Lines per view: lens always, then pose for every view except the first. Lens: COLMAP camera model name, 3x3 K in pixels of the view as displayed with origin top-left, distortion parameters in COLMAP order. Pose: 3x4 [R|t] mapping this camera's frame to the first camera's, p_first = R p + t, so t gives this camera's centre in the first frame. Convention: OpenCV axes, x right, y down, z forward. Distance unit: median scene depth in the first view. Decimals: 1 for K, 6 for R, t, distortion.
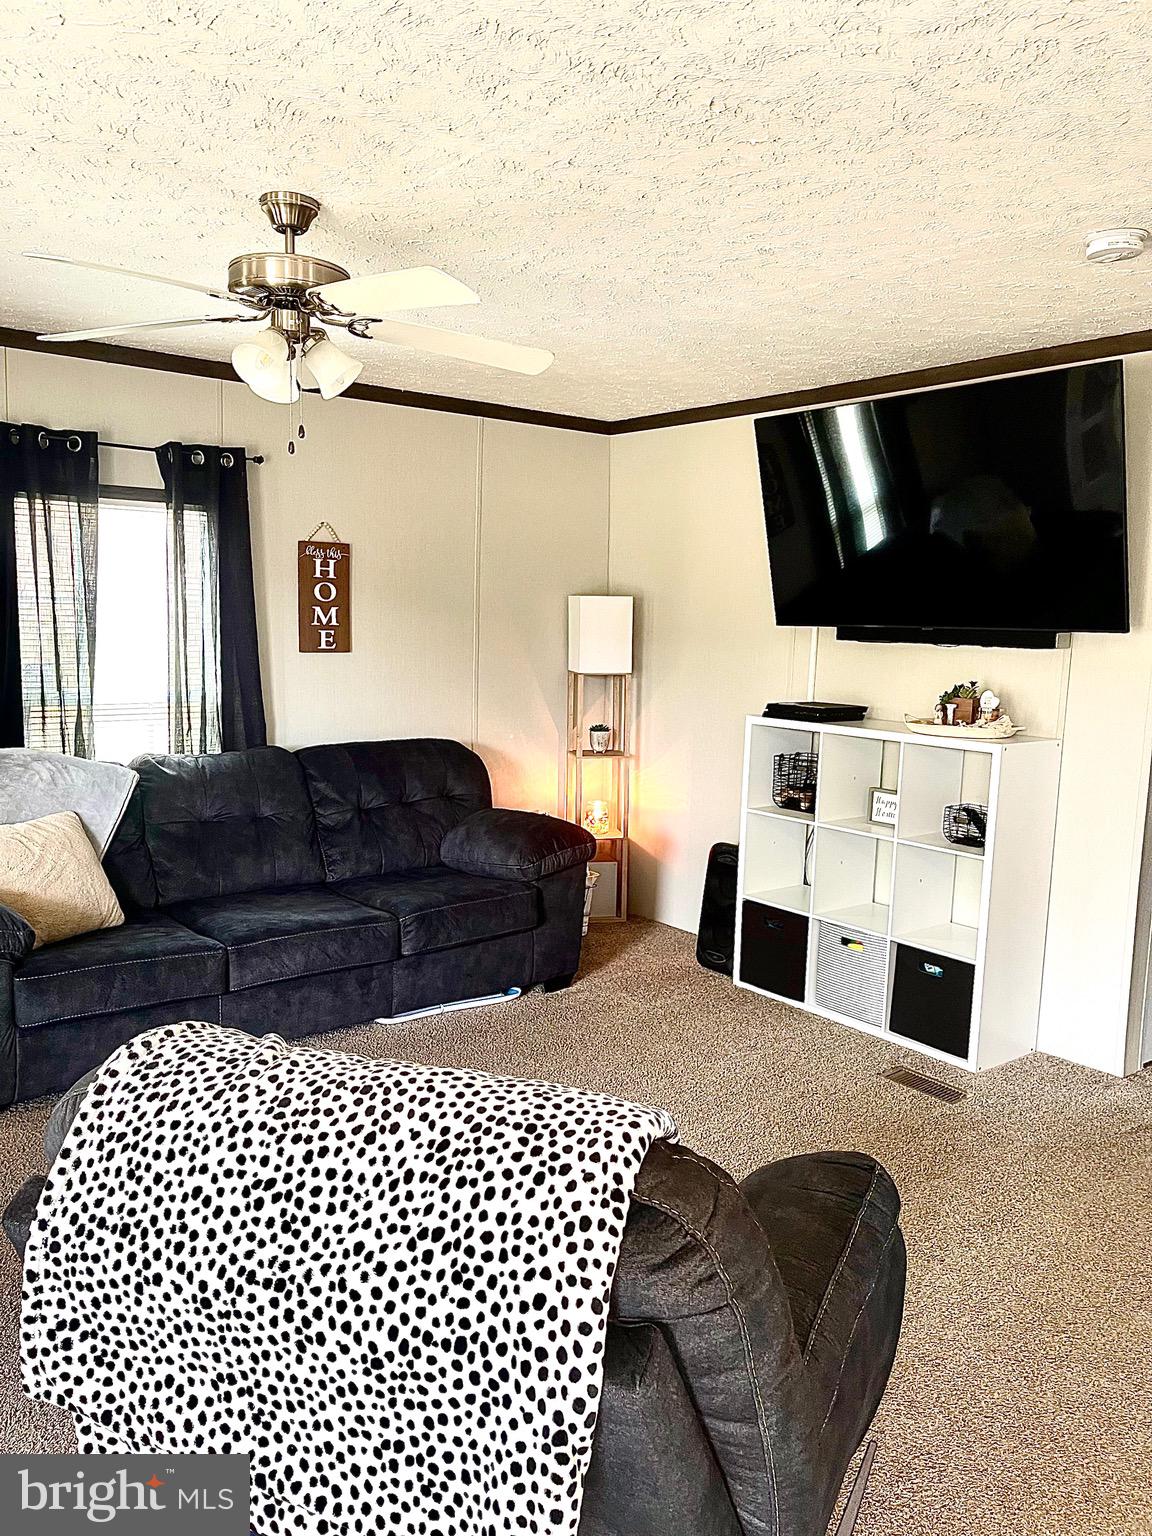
lens RADIAL K [[1156.4, 0, 576.0], [0, 1156.4, 768.0], [0, 0, 1]] dist [0.093451, -0.123315]
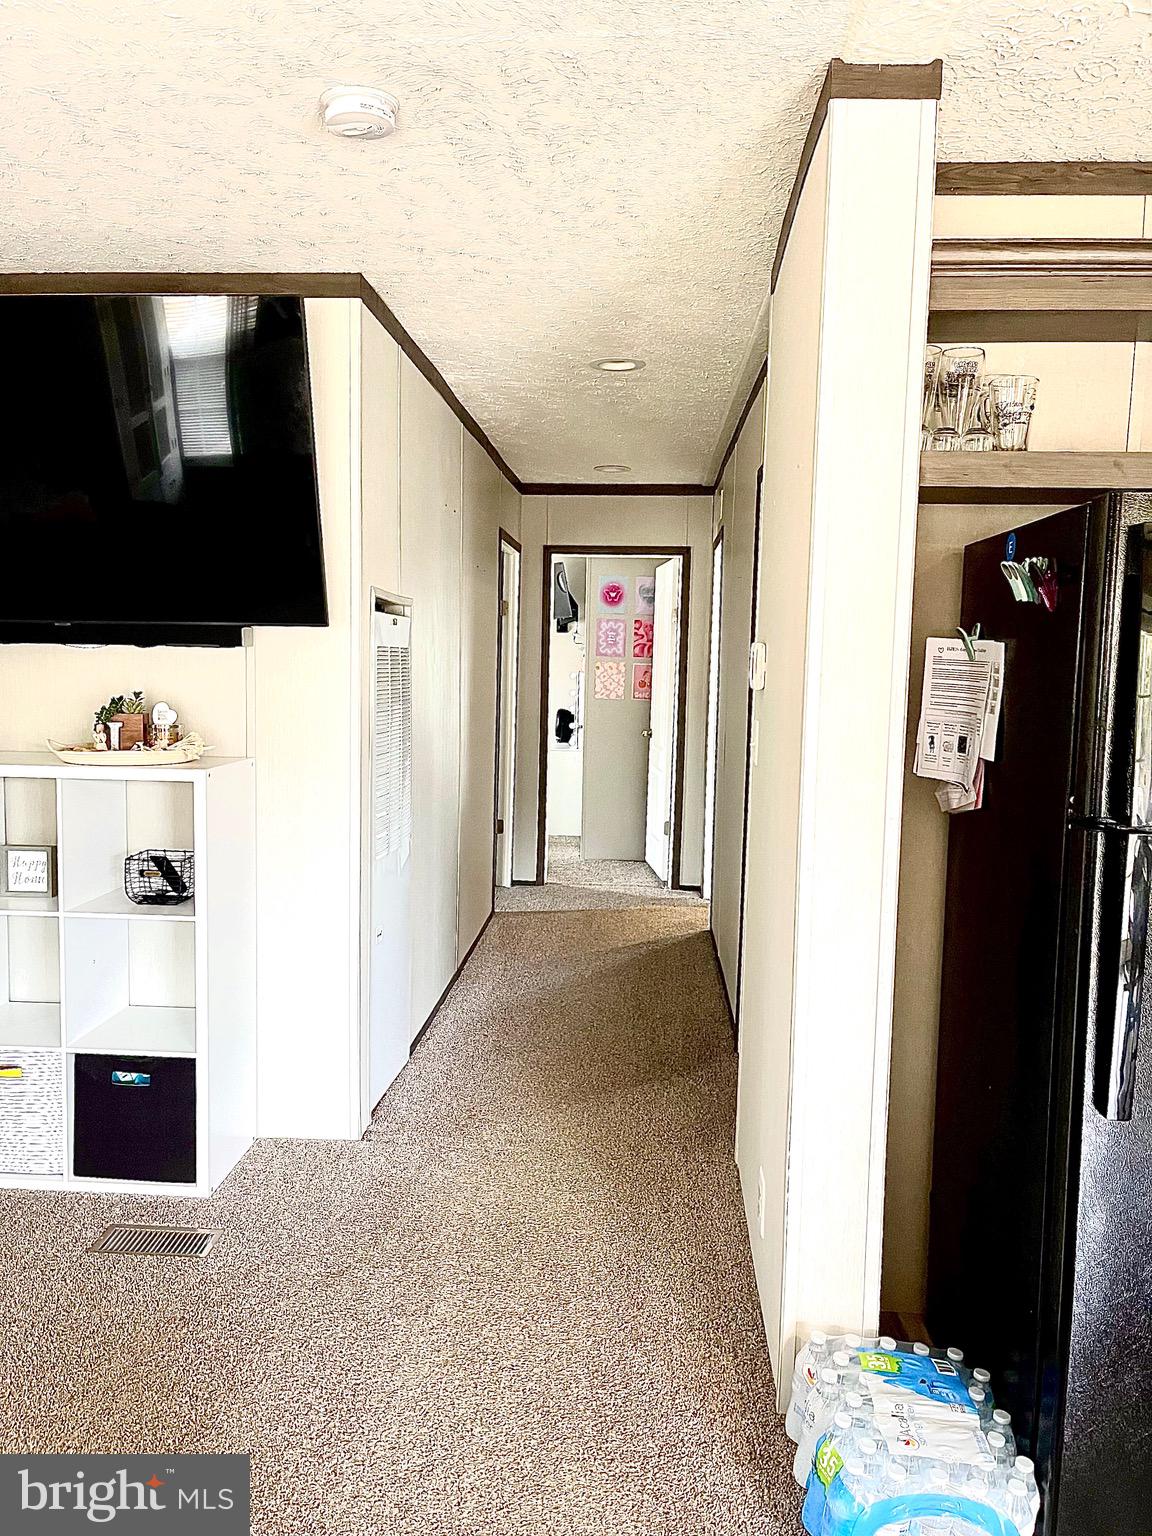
lens RADIAL K [[1156.4, 0, 576.0], [0, 1156.4, 768.0], [0, 0, 1]] dist [0.093451, -0.123315]
pose [[0.663192, -0.086549, 0.743428, -0.046468], [0.093991, 0.995059, 0.031997, -0.021778], [-0.742524, 0.048656, 0.668050, 0.276310]]
